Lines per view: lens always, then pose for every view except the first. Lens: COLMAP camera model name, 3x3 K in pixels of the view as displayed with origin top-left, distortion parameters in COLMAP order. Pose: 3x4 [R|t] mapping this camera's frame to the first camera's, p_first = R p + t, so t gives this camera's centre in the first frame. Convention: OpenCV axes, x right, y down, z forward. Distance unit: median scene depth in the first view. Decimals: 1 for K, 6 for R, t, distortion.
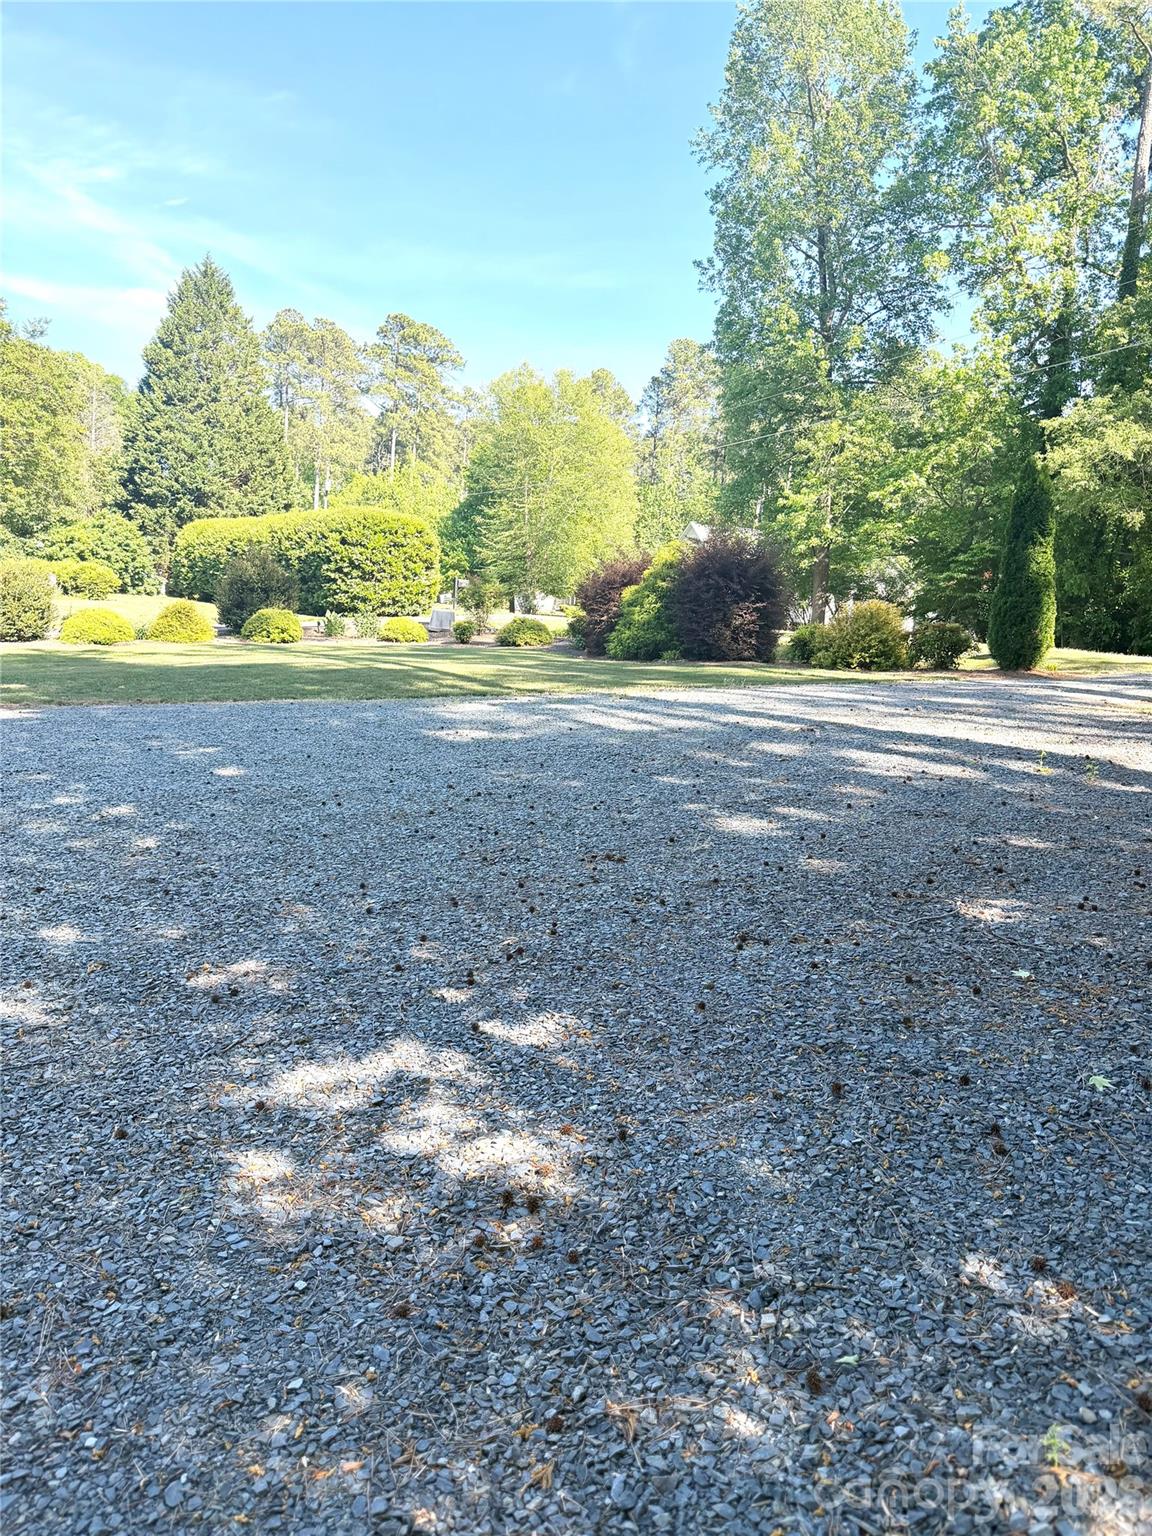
lens RADIAL K [[1074.8, 0, 576.0], [0, 1074.8, 768.0], [0, 0, 1]] dist [0.005595, 0.007512]
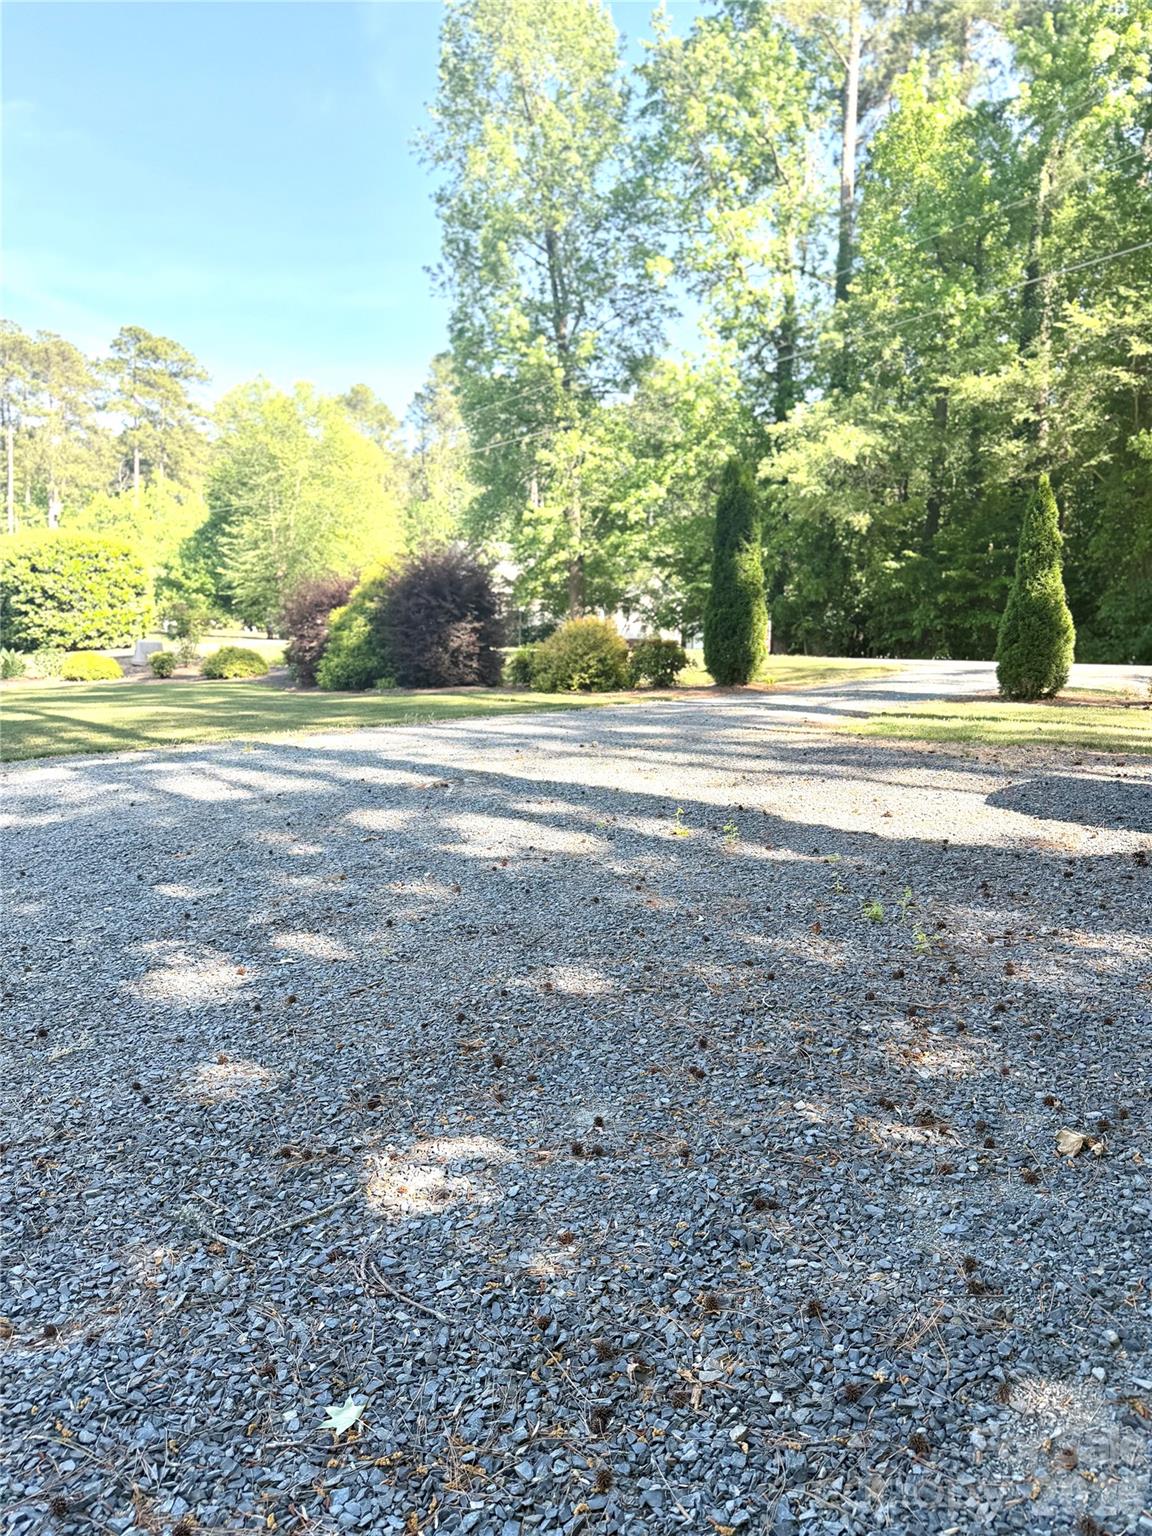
lens RADIAL K [[1024.4, 0, 576.0], [0, 1024.4, 768.0], [0, 0, 1]] dist [0.001015, -0.006757]
pose [[0.986188, -0.059598, 0.154536, 0.086011], [0.060565, 0.998163, -0.001553, -0.017486], [-0.154160, 0.010891, 0.987986, 0.093452]]
